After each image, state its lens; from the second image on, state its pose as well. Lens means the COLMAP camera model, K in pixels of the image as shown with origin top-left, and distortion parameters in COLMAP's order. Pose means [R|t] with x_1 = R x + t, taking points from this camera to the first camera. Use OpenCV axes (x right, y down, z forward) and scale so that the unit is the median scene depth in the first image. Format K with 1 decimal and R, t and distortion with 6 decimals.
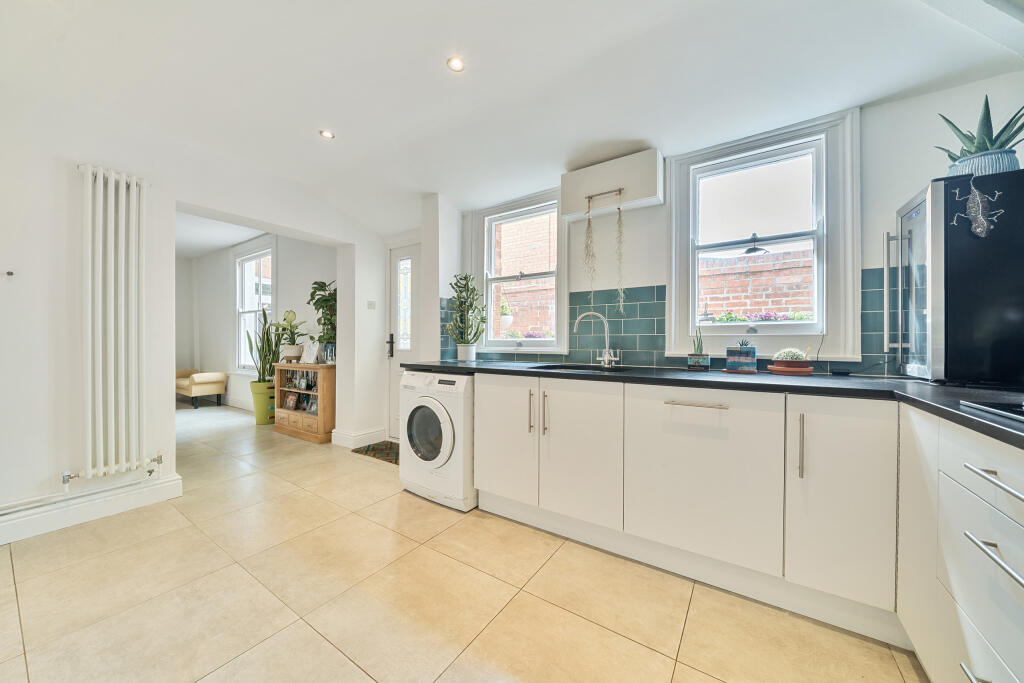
lens RADIAL K [[354.2, 0, 517.5], [0, 354.2, 343.9], [0, 0, 1]] dist [-0.000524, 0.000020]
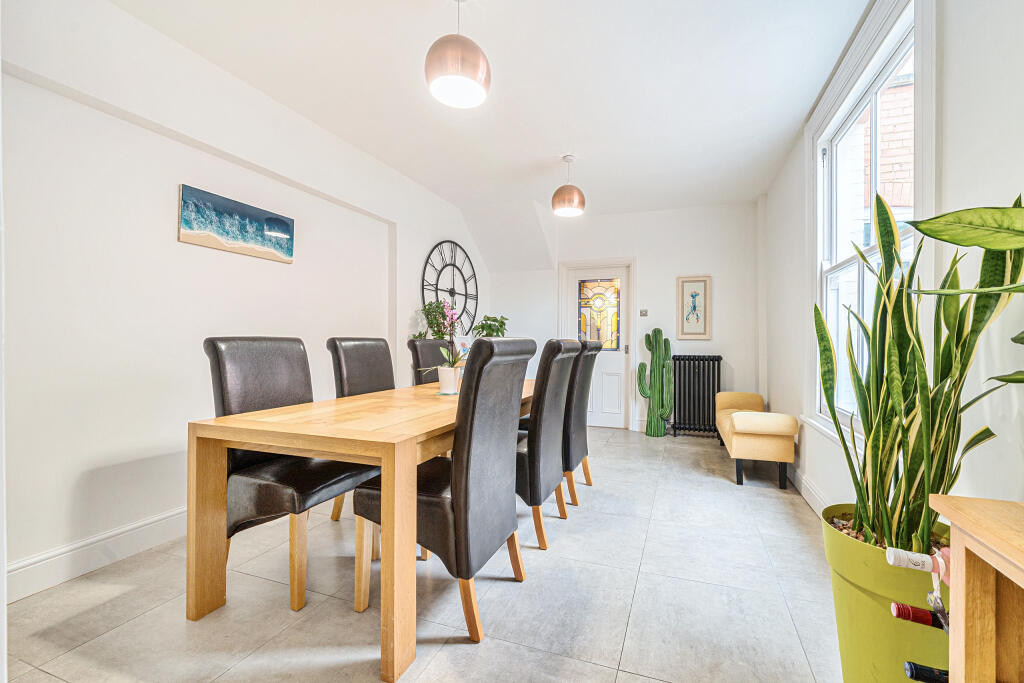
lens RADIAL K [[446.9, 0, 515.6], [0, 446.9, 343.4], [0, 0, 1]] dist [-0.022158, -0.000255]
pose [[0.237142, 0.000987, -0.971475, -0.494532], [-0.002225, 0.999997, 0.000473, -0.009842], [0.971473, 0.002050, 0.237143, 0.699628]]
